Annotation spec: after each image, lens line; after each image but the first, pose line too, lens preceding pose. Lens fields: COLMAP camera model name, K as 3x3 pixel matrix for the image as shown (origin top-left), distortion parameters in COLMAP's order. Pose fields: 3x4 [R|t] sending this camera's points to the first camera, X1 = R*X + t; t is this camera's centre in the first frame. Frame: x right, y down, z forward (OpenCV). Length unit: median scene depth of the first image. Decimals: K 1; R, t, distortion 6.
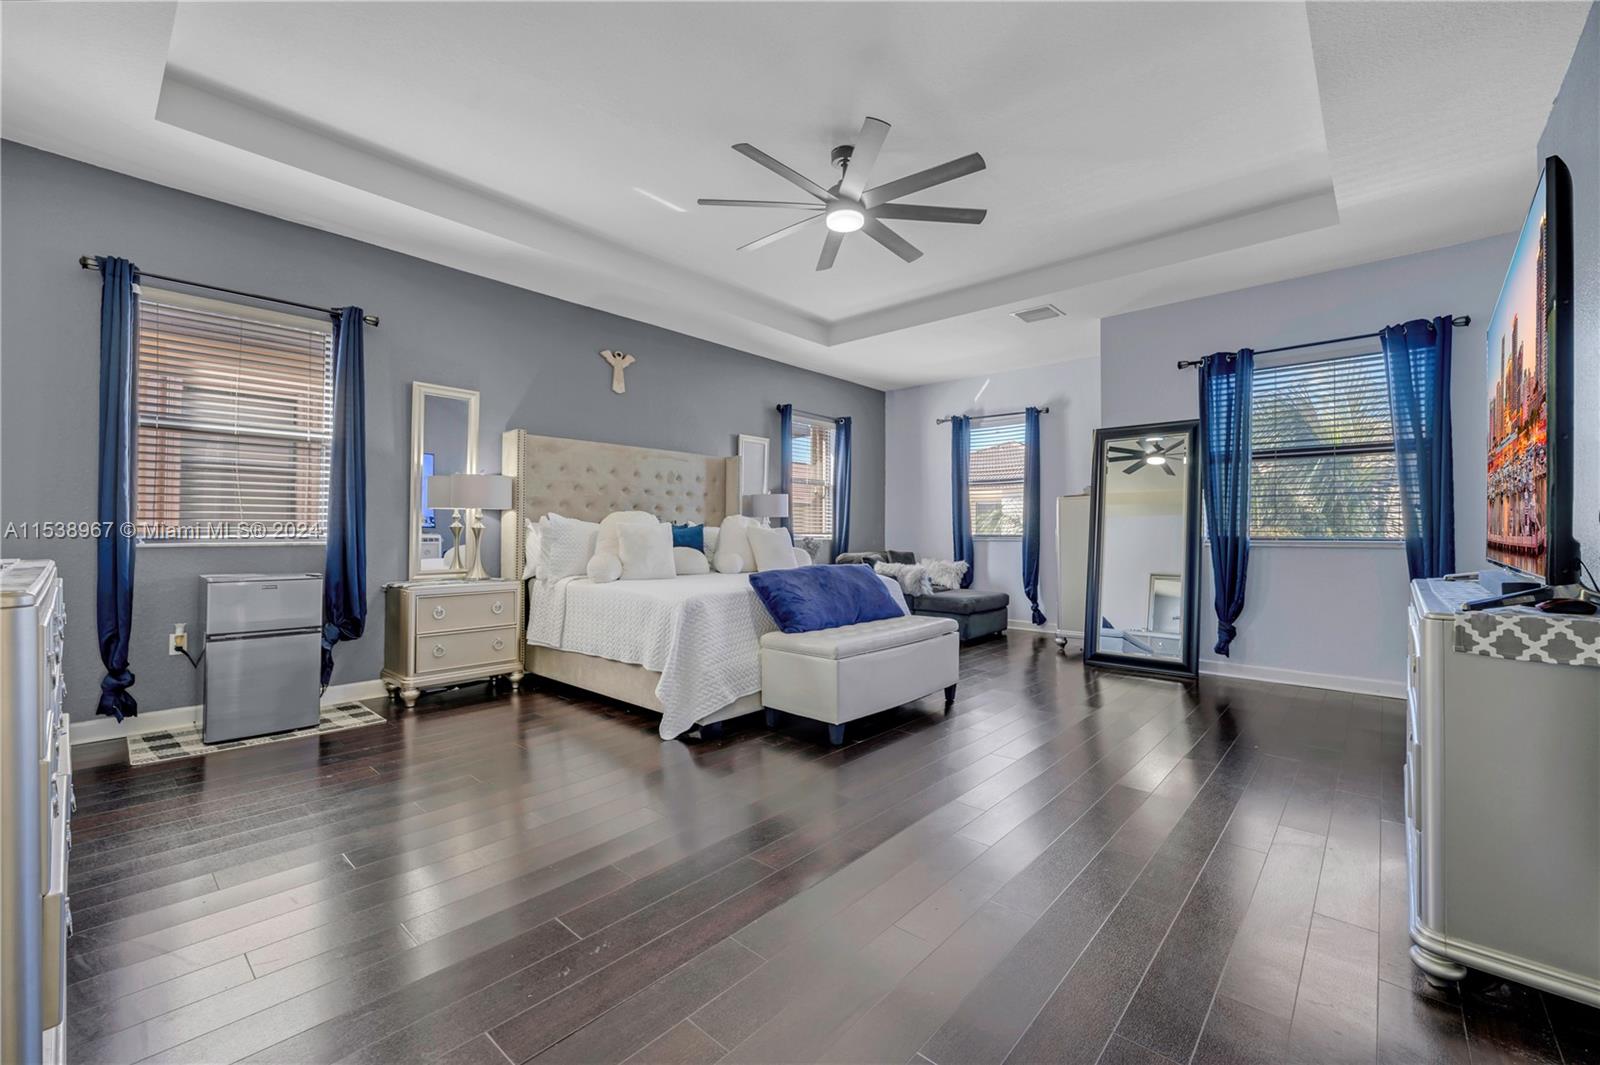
lens RADIAL K [[662.2, 0, 798.4], [0, 662.2, 528.1], [0, 0, 1]] dist [0.003607, 0.000008]
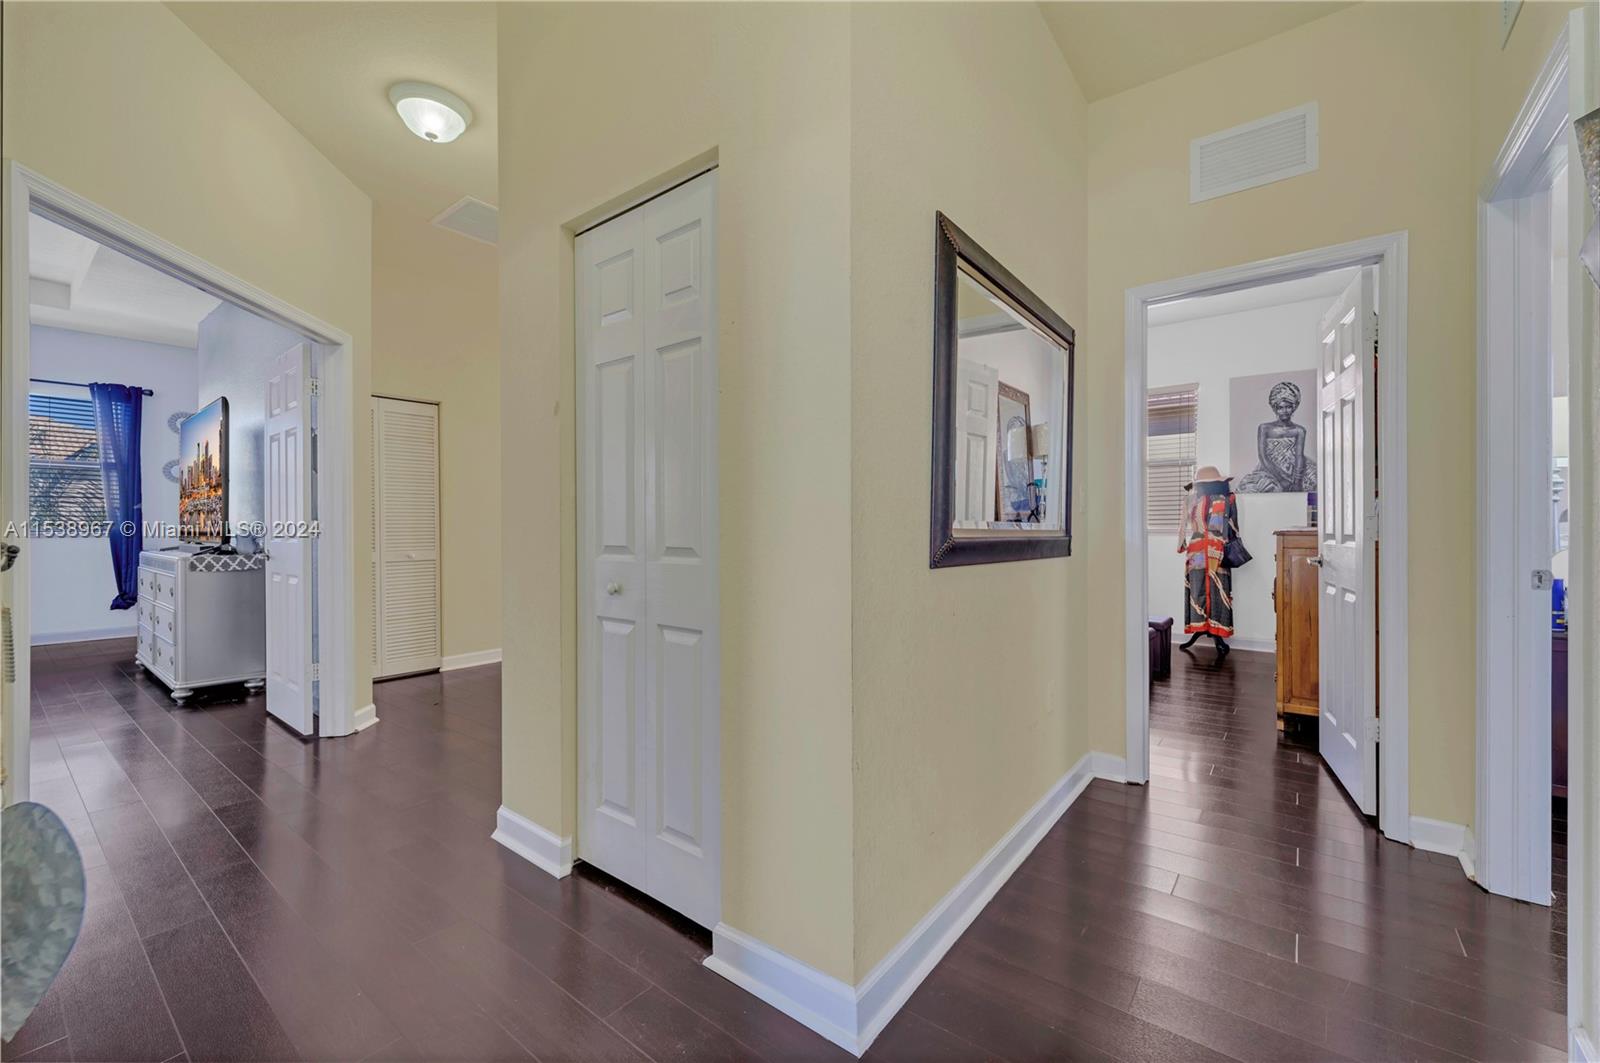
lens RADIAL K [[639.8, 0, 796.6], [0, 639.8, 531.2], [0, 0, 1]] dist [0.001371, 0.000111]
pose [[-0.056763, -0.007286, 0.998361, -0.633597], [-0.006756, 0.999953, 0.006913, -0.002035], [-0.998365, -0.006353, -0.056810, -0.471469]]
